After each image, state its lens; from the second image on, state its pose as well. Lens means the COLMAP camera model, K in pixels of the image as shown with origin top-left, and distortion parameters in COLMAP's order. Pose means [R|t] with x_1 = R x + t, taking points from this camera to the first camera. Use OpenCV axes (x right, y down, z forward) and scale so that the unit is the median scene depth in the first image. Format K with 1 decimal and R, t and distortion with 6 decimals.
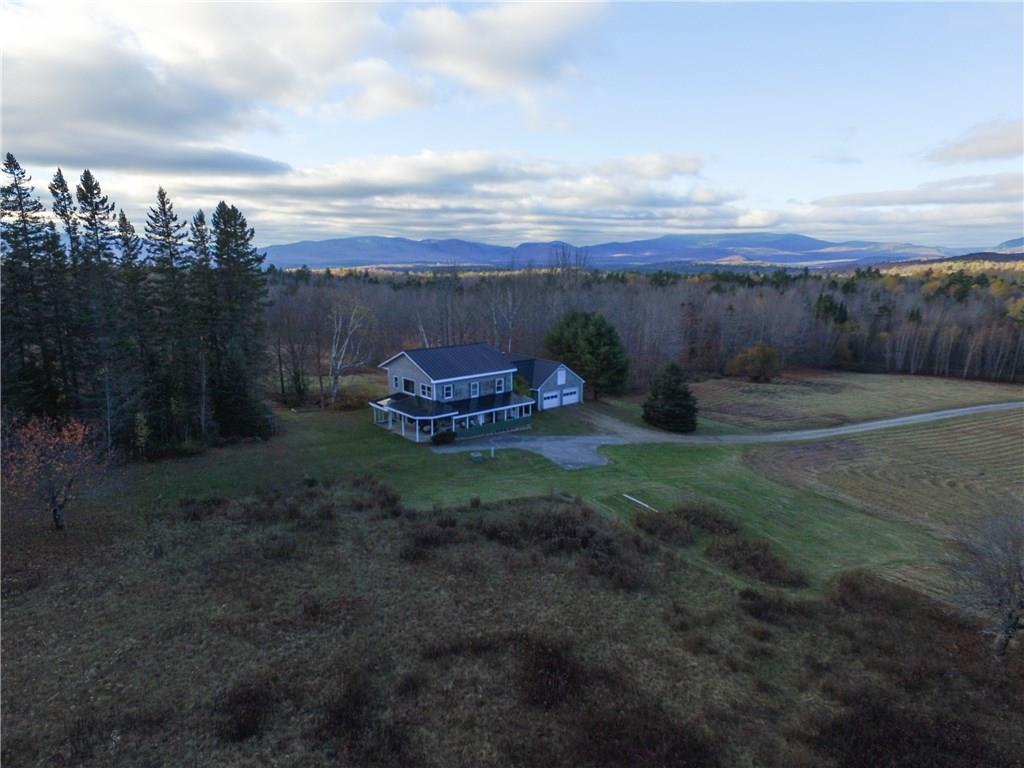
lens RADIAL K [[604.4, 0, 515.9], [0, 604.4, 381.8], [0, 0, 1]] dist [-0.002350, 0.012127]
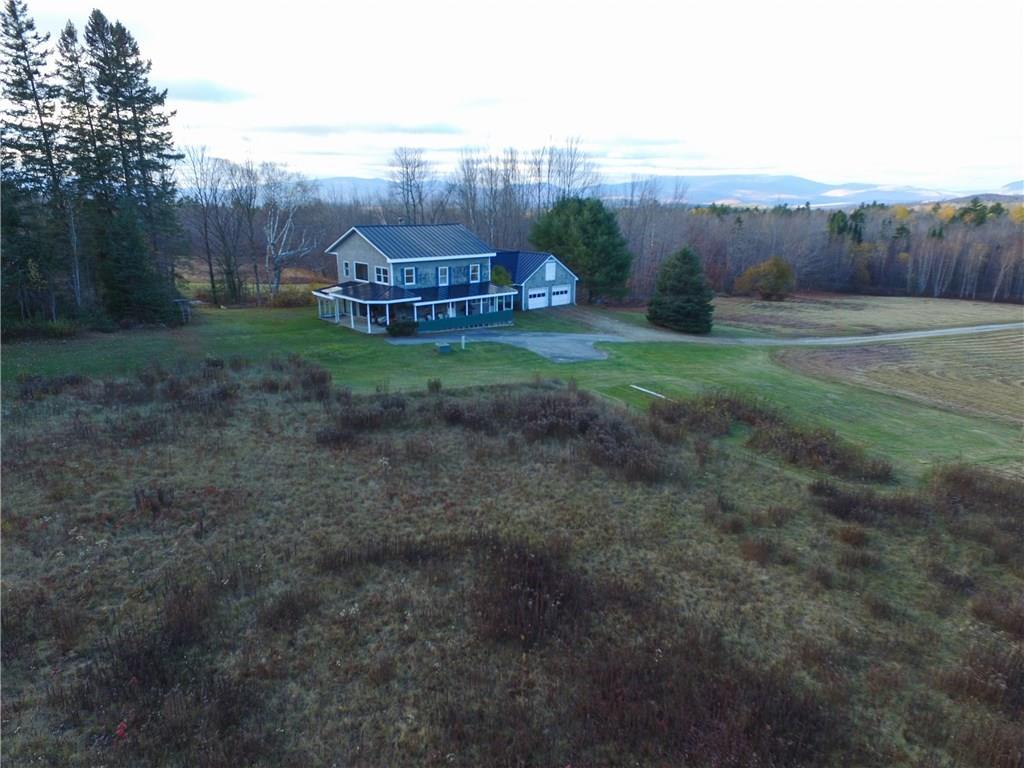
lens RADIAL K [[604.4, 0, 510.2], [0, 604.4, 387.5], [0, 0, 1]] dist [-0.002350, 0.012127]
pose [[0.999935, -0.006432, 0.009395, 0.022204], [0.005692, 0.997034, 0.076753, 0.170705], [-0.009861, -0.076695, 0.997006, 0.304957]]
